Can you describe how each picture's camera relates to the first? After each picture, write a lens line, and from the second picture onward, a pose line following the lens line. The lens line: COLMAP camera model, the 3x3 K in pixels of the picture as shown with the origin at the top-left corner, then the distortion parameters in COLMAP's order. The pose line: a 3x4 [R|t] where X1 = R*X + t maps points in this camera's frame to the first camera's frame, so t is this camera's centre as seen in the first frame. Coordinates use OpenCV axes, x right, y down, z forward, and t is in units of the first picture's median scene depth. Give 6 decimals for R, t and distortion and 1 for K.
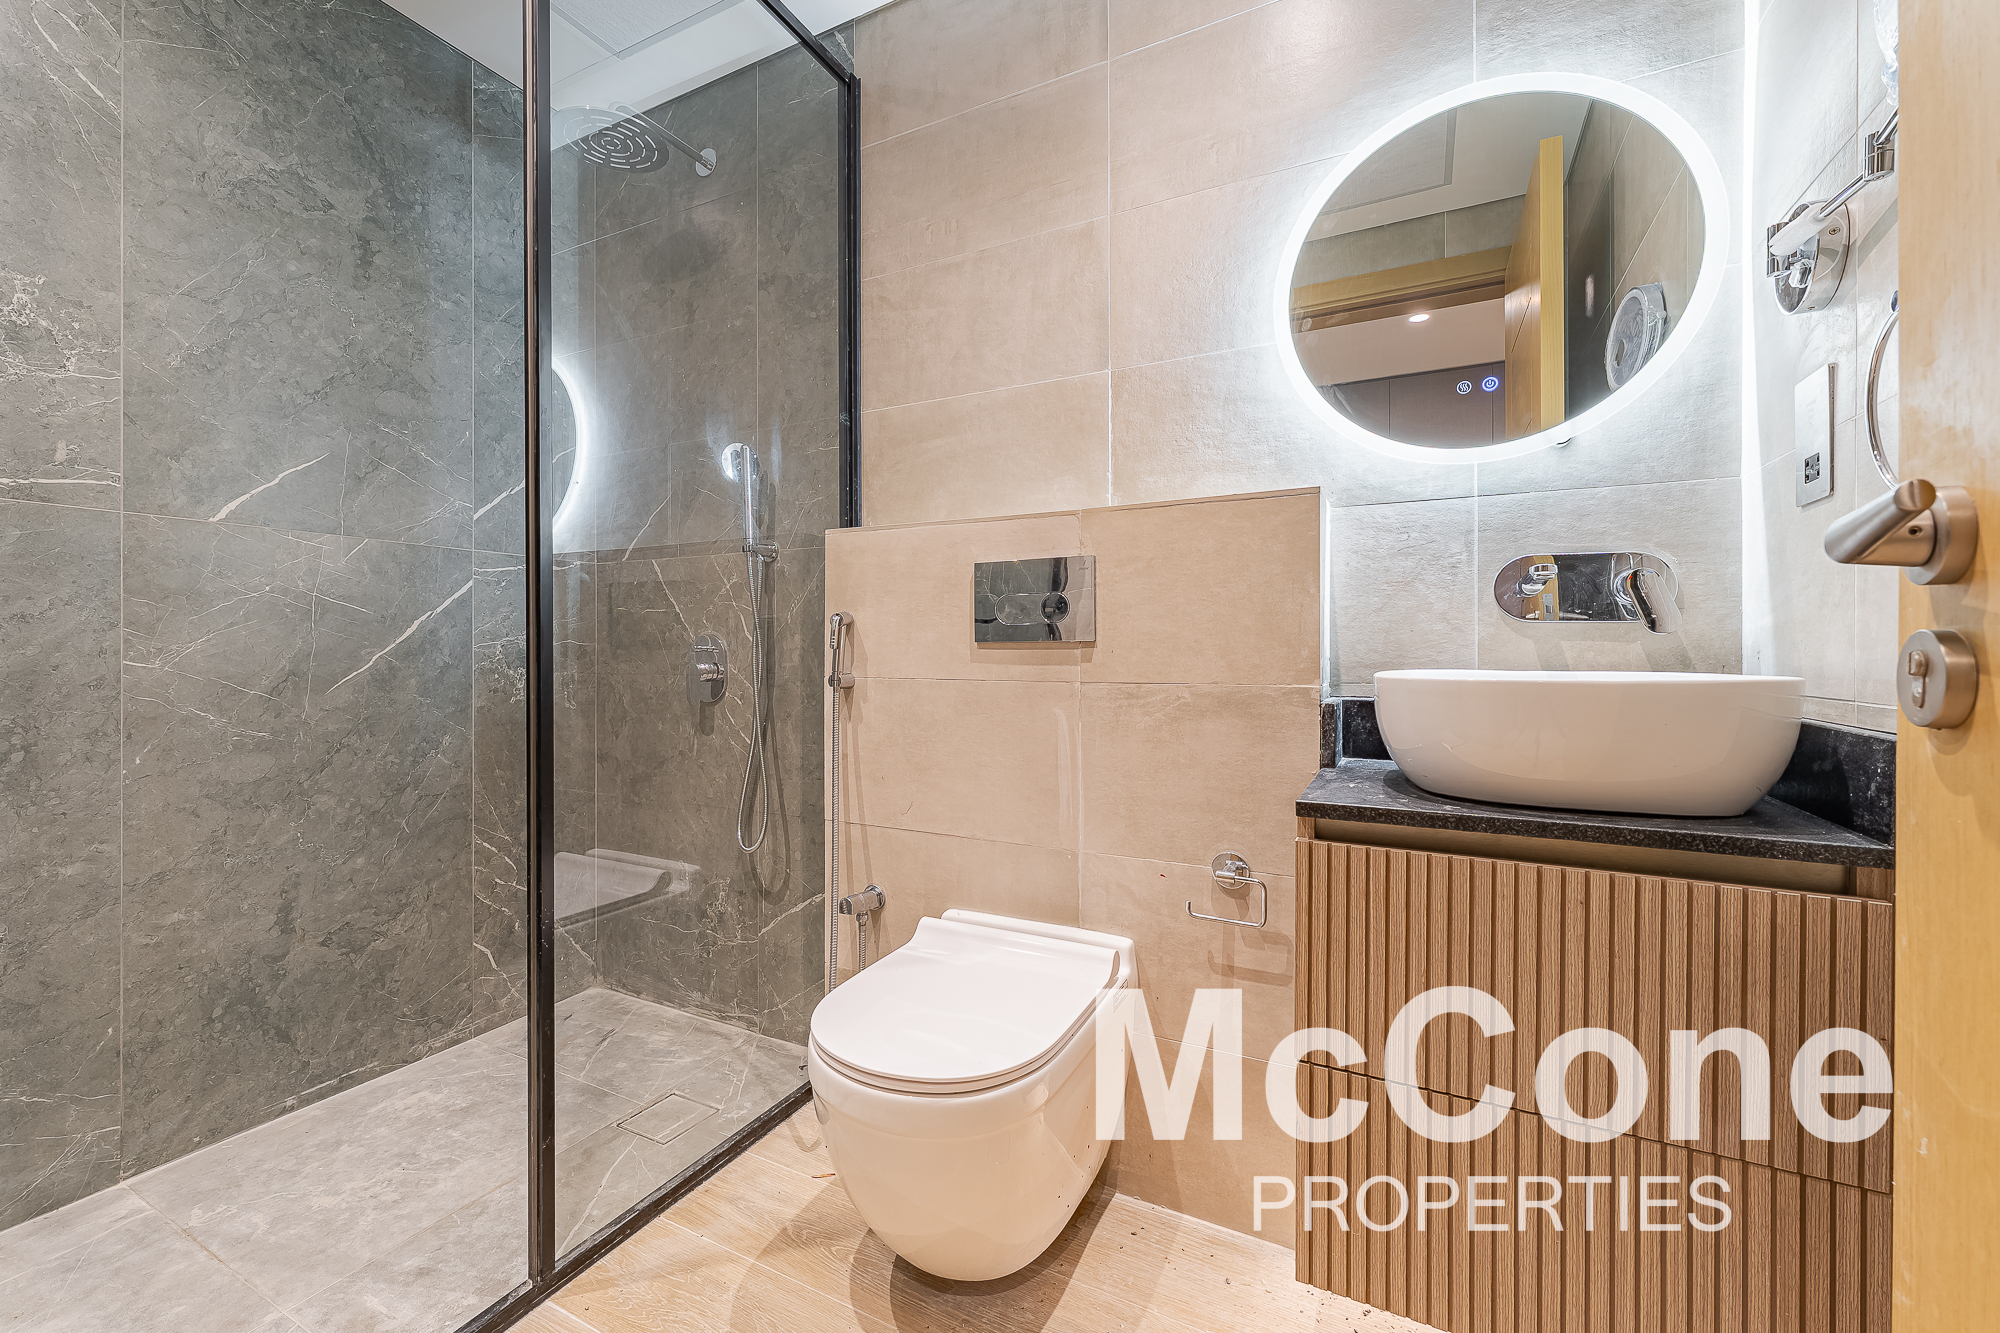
lens RADIAL K [[810.3, 0, 1001.9], [0, 810.3, 649.4], [0, 0, 1]] dist [-0.002818, 0.000559]
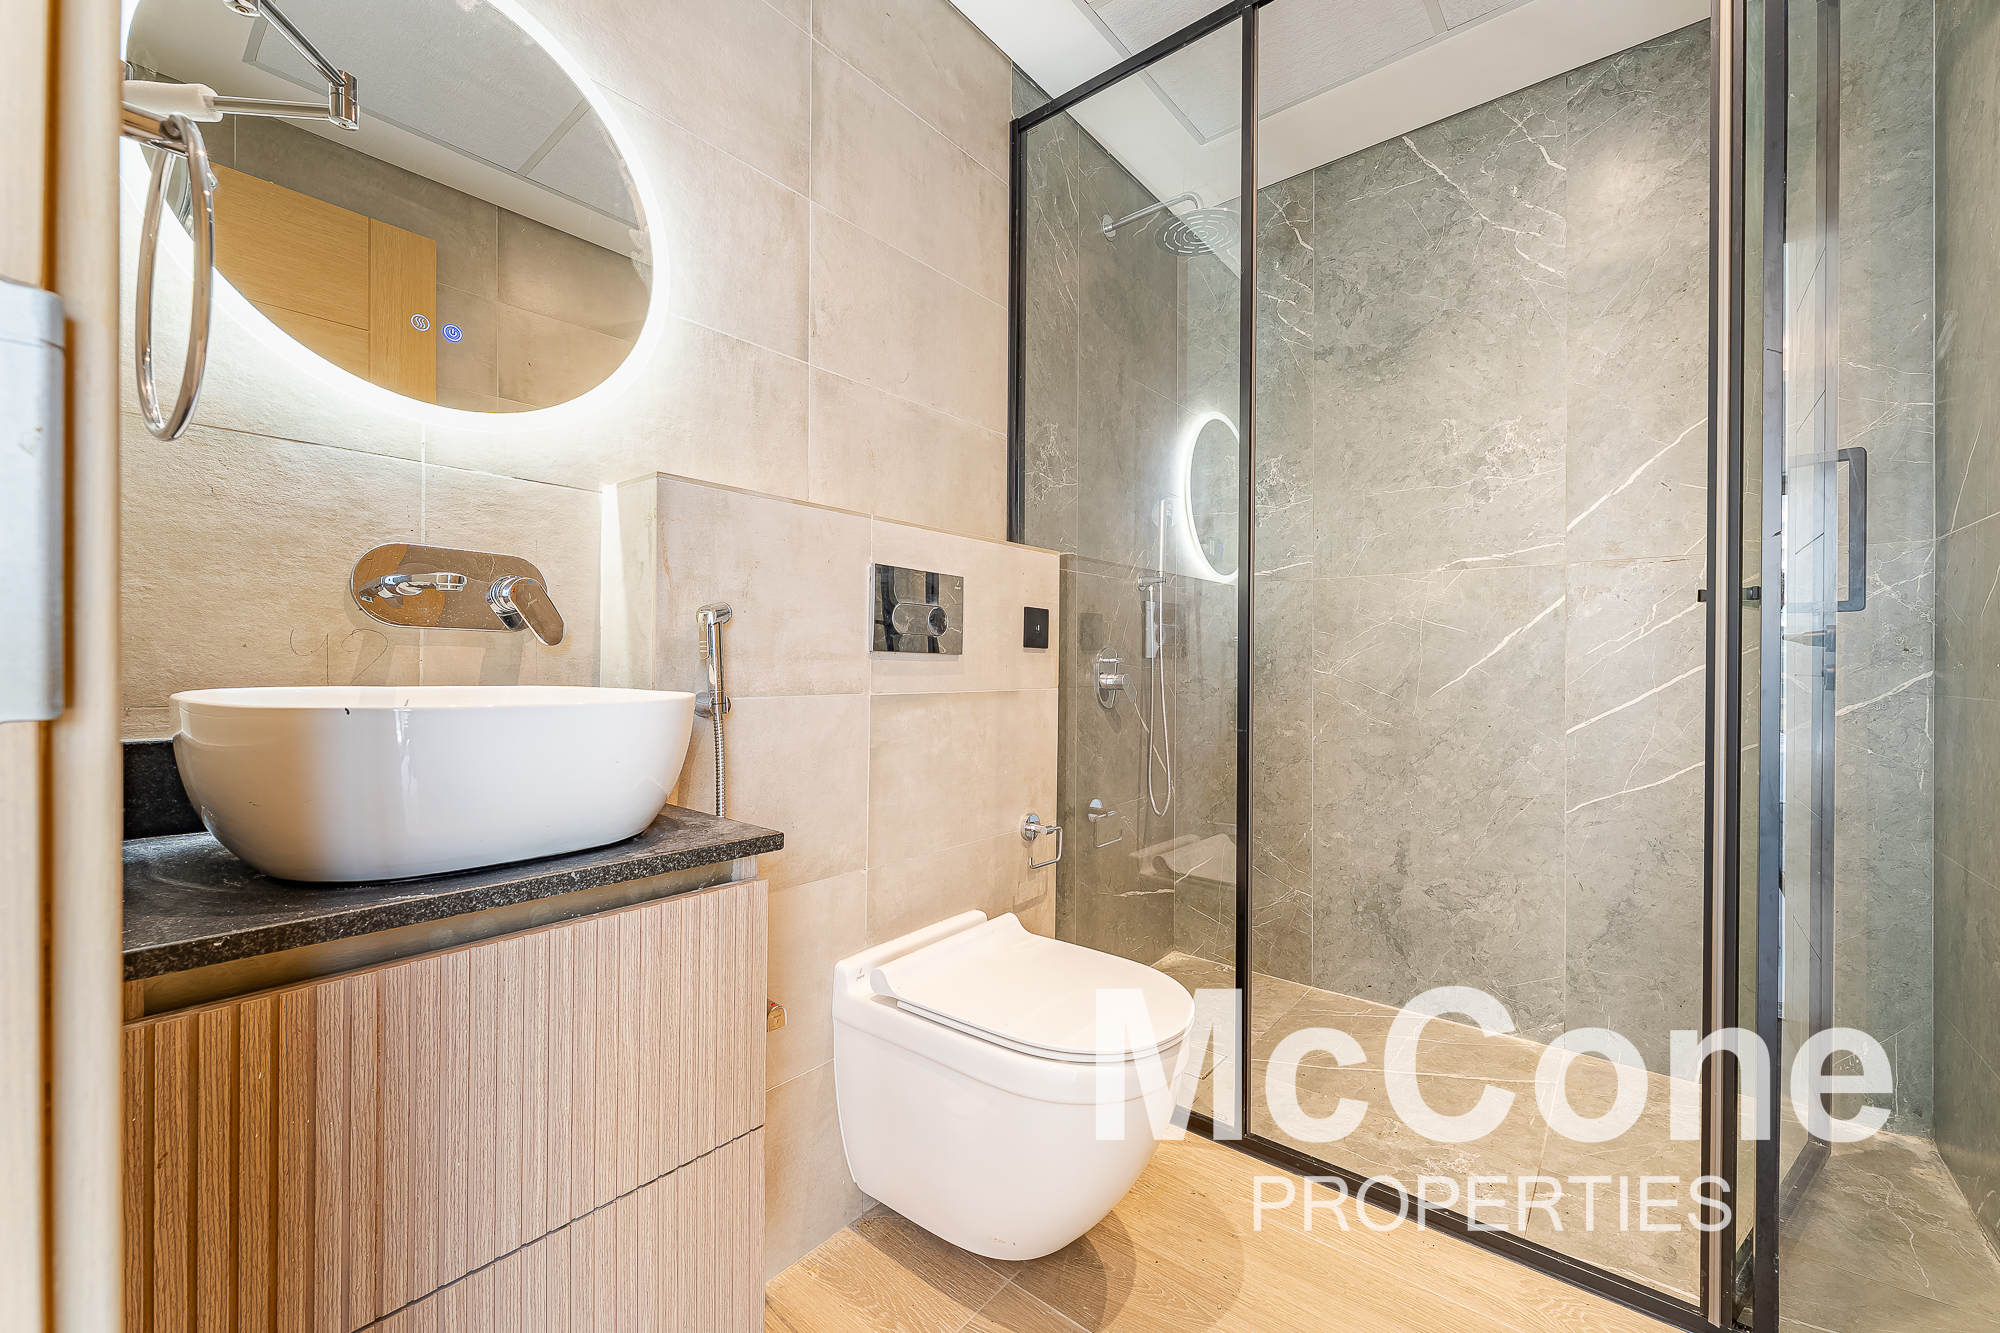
lens RADIAL K [[810.3, 0, 995.7], [0, 810.3, 671.0], [0, 0, 1]] dist [-0.002818, 0.000559]
pose [[-0.236972, 0.005738, -0.971500, 0.566033], [-0.002087, 0.999977, 0.006416, 0.006659], [0.971514, 0.003548, -0.236954, 0.641615]]
